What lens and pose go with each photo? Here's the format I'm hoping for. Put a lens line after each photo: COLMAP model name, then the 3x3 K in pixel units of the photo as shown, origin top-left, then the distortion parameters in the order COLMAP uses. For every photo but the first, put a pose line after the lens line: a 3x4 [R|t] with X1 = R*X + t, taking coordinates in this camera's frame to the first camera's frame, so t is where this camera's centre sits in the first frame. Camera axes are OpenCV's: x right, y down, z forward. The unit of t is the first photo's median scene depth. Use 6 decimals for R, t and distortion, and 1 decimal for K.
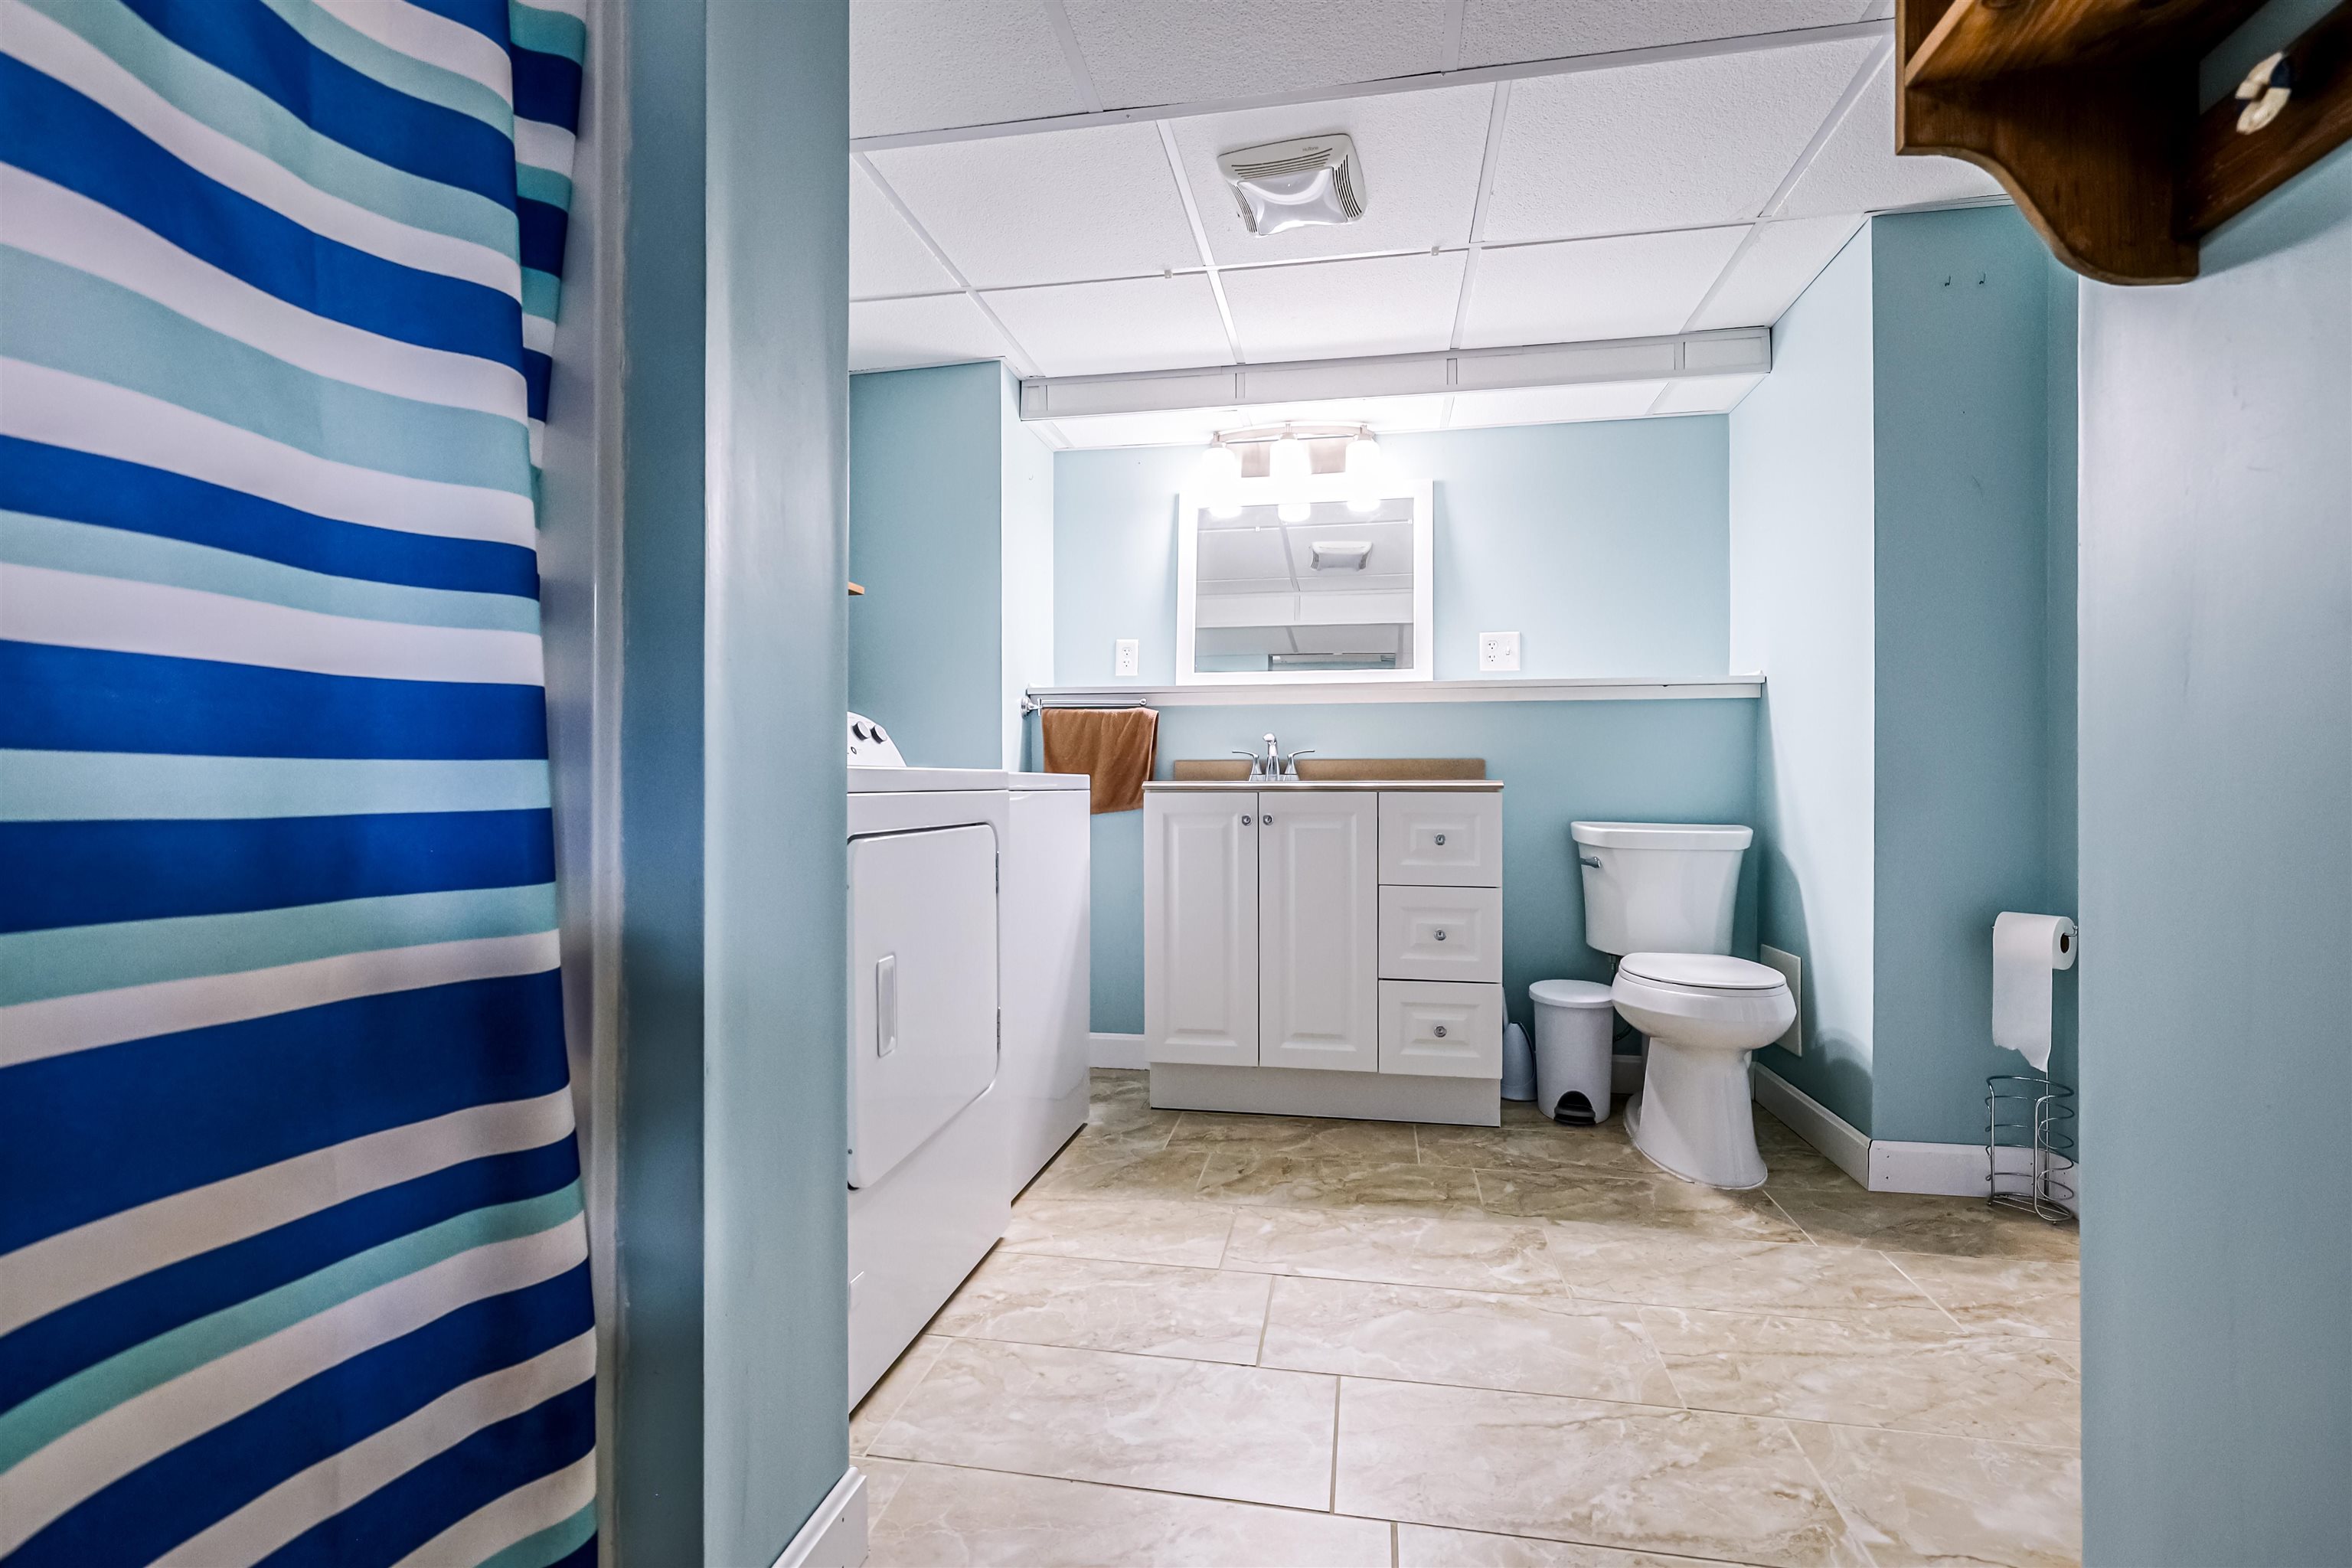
lens RADIAL K [[1053.4, 0, 1183.3], [0, 1053.4, 783.1], [0, 0, 1]] dist [0.000014, -0.000322]
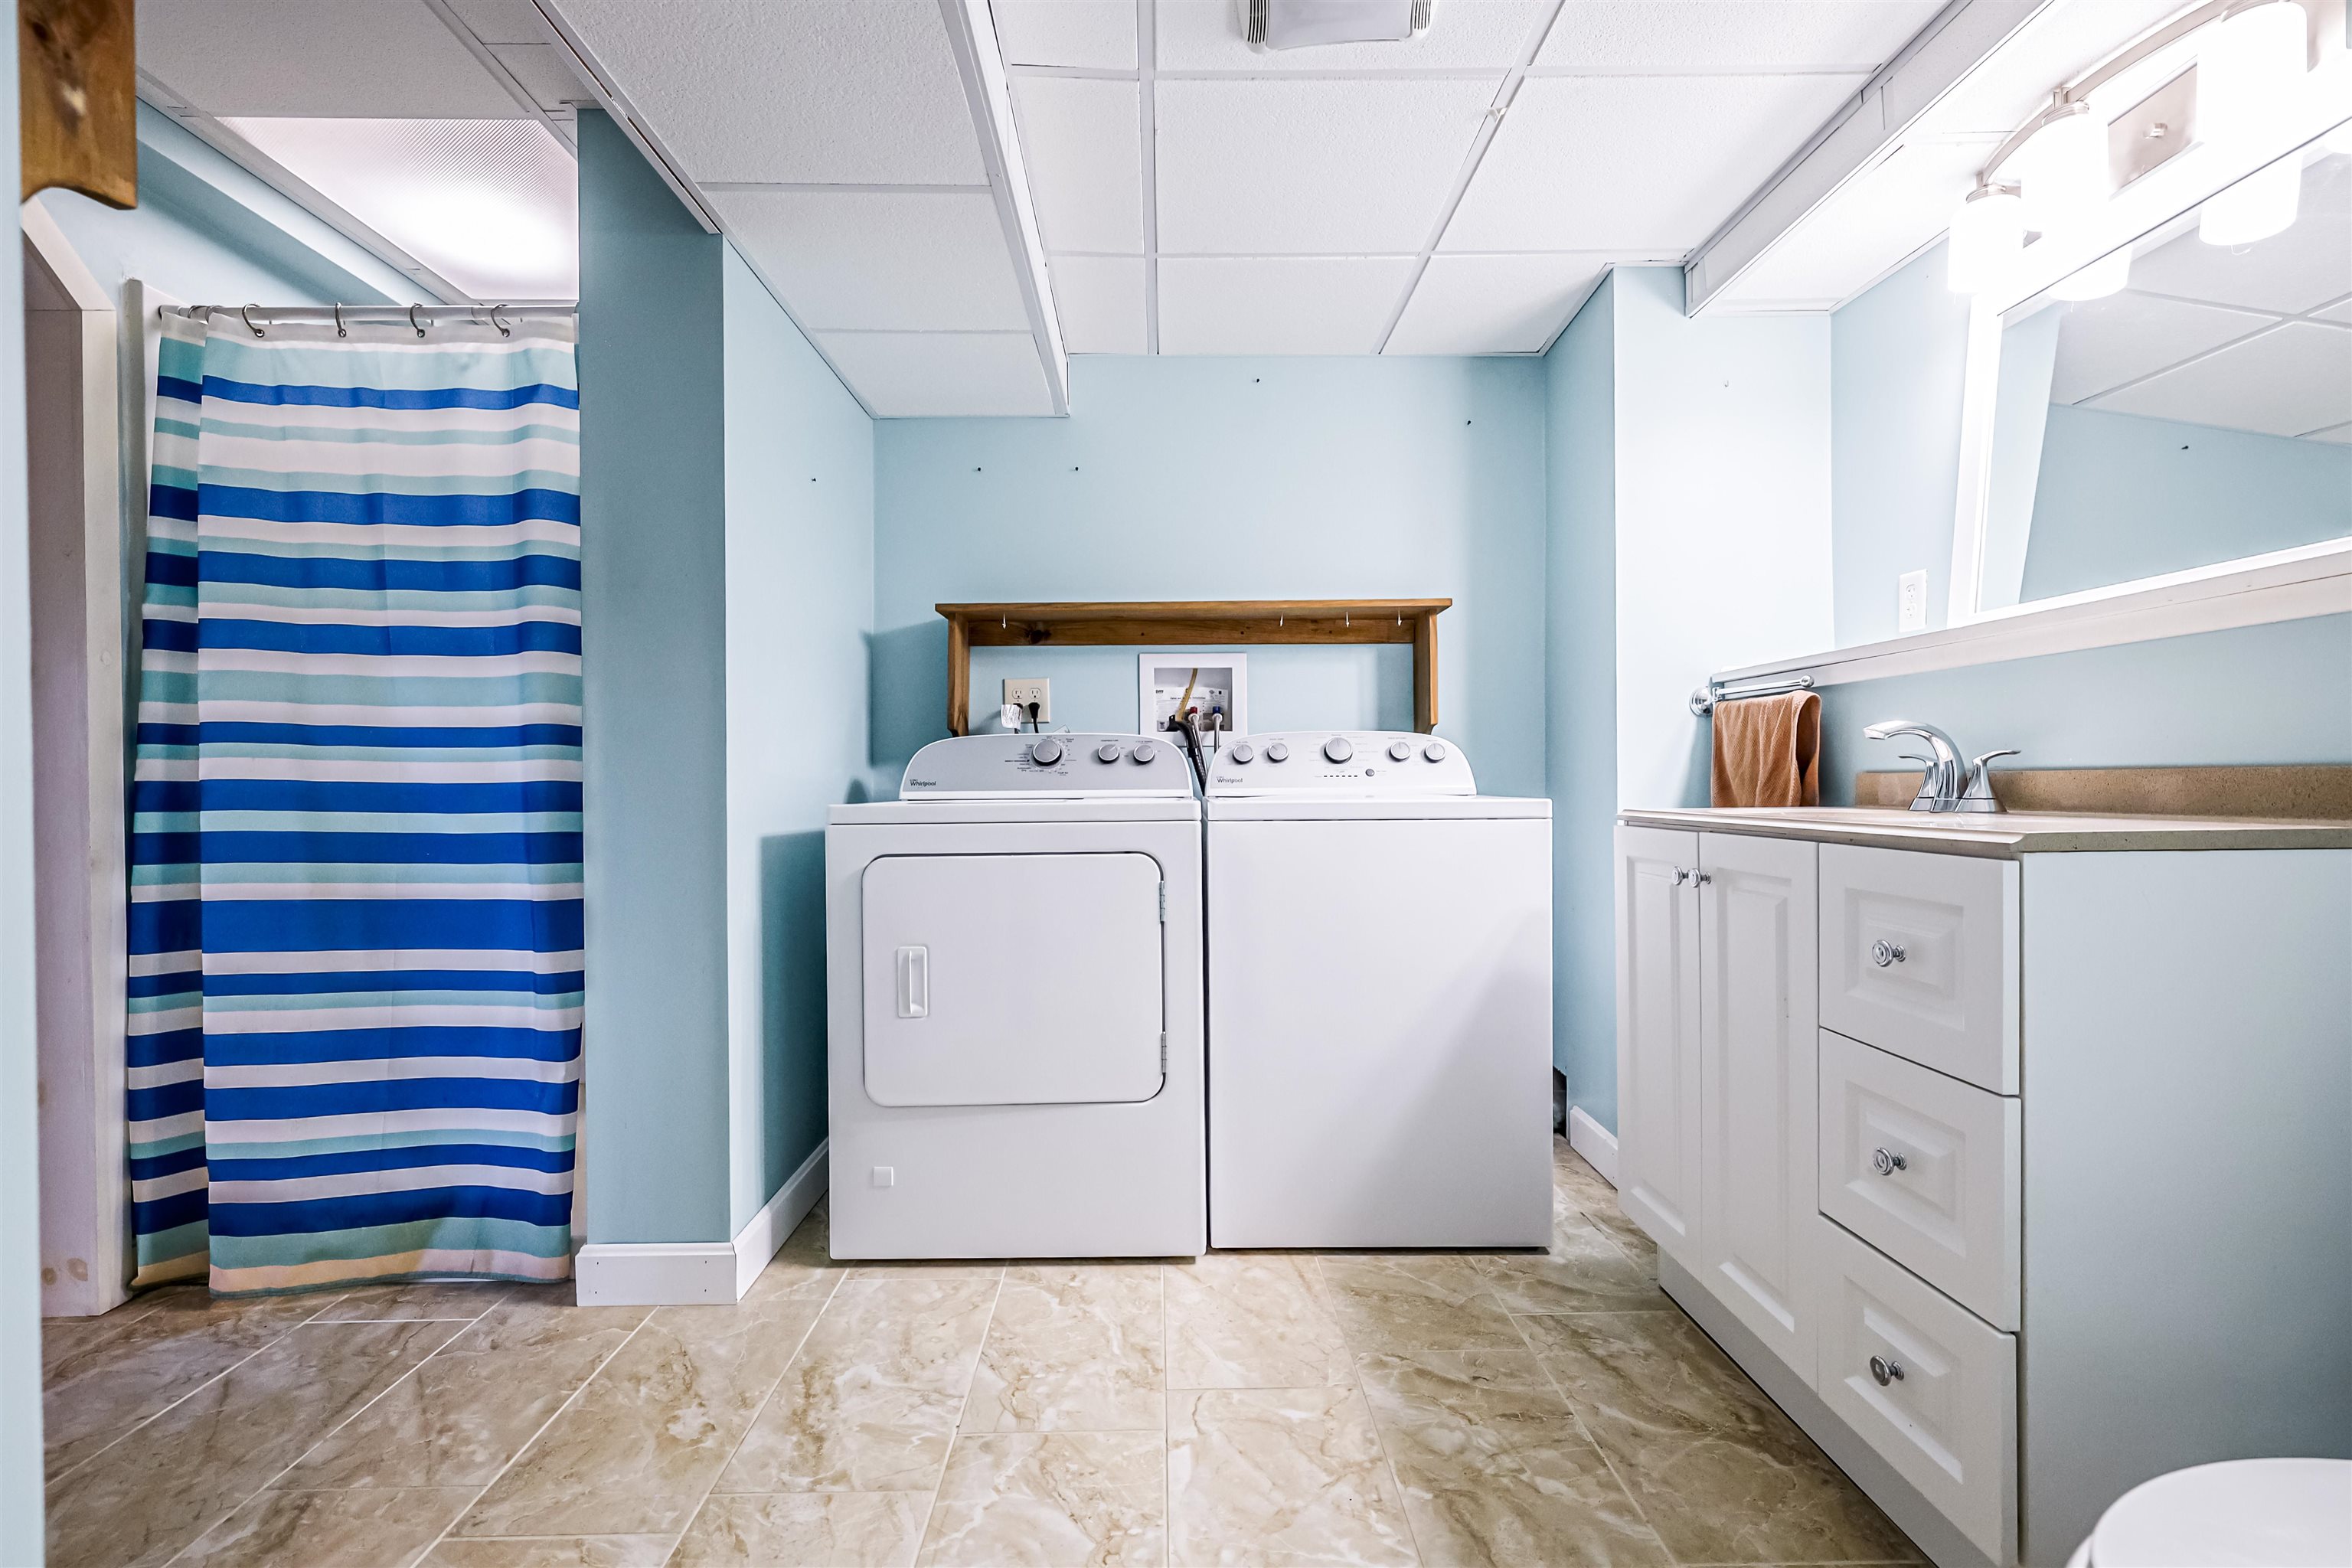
lens RADIAL K [[1065.4, 0, 1176.0], [0, 1065.4, 784.0], [0, 0, 1]] dist [-0.000464, -0.000269]
pose [[0.191670, 0.002584, -0.981456, 0.706904], [0.010220, 0.999937, 0.004629, -0.028511], [0.981406, -0.010918, 0.191632, 0.676752]]
